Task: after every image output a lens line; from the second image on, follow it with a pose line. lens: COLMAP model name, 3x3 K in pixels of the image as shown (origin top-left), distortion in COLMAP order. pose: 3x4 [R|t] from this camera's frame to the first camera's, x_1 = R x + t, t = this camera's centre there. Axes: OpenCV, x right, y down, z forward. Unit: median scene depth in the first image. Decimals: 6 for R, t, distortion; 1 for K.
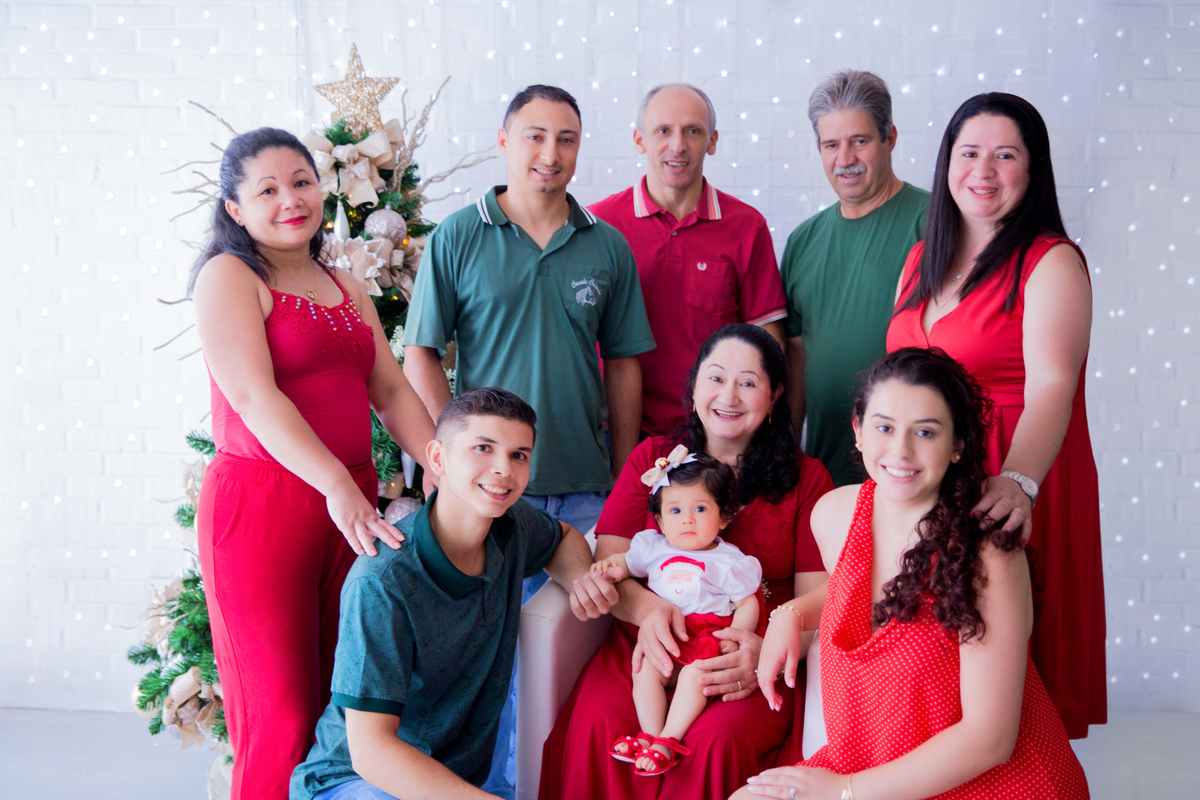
lens RADIAL K [[1526.1, 0, 600.0], [0, 1526.1, 400.0], [0, 0, 1]] dist [0.047345, 0.008692]
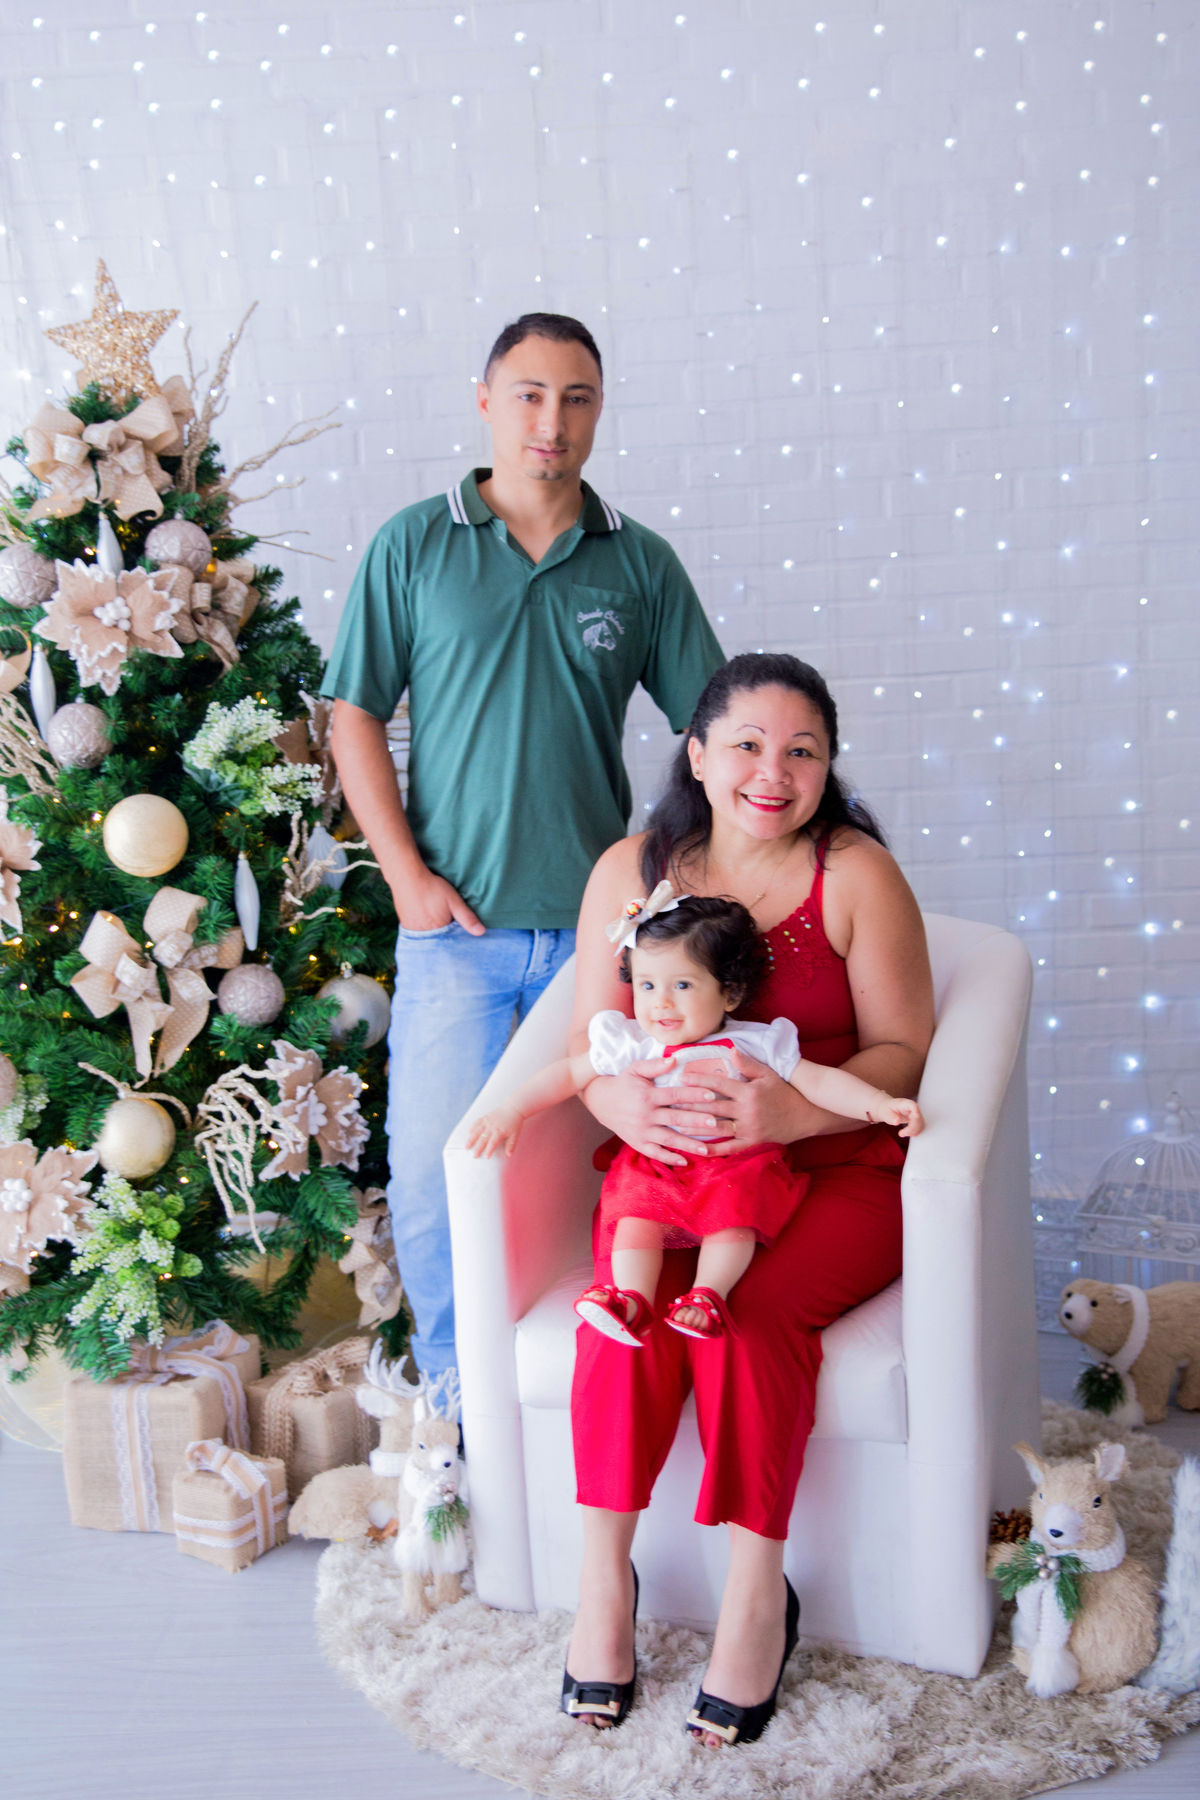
lens RADIAL K [[2096.9, 0, 602.2], [0, 2096.9, 916.4], [0, 0, 1]] dist [0.007944, 0.106361]
pose [[0.995578, -0.079304, 0.050343, -0.019506], [0.074599, 0.993206, 0.089317, -0.024788], [-0.057084, -0.085167, 0.994730, 0.098717]]
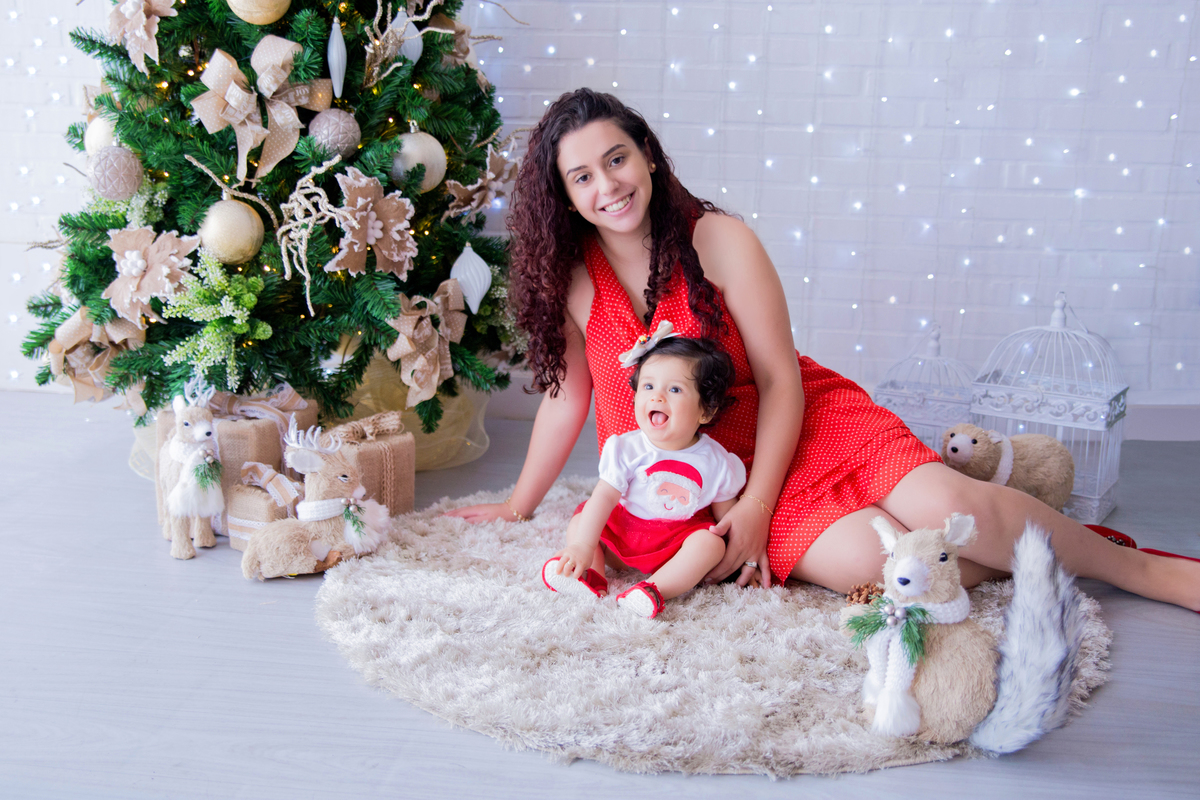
lens RADIAL K [[1292.1, 0, 595.7], [0, 1292.1, 403.3], [0, 0, 1]] dist [-0.017772, 0.074715]
pose [[0.999820, 0.014501, -0.012221, 0.024251], [-0.012673, 0.990317, 0.138242, 0.119326], [0.014107, -0.138062, 0.990323, 0.280875]]
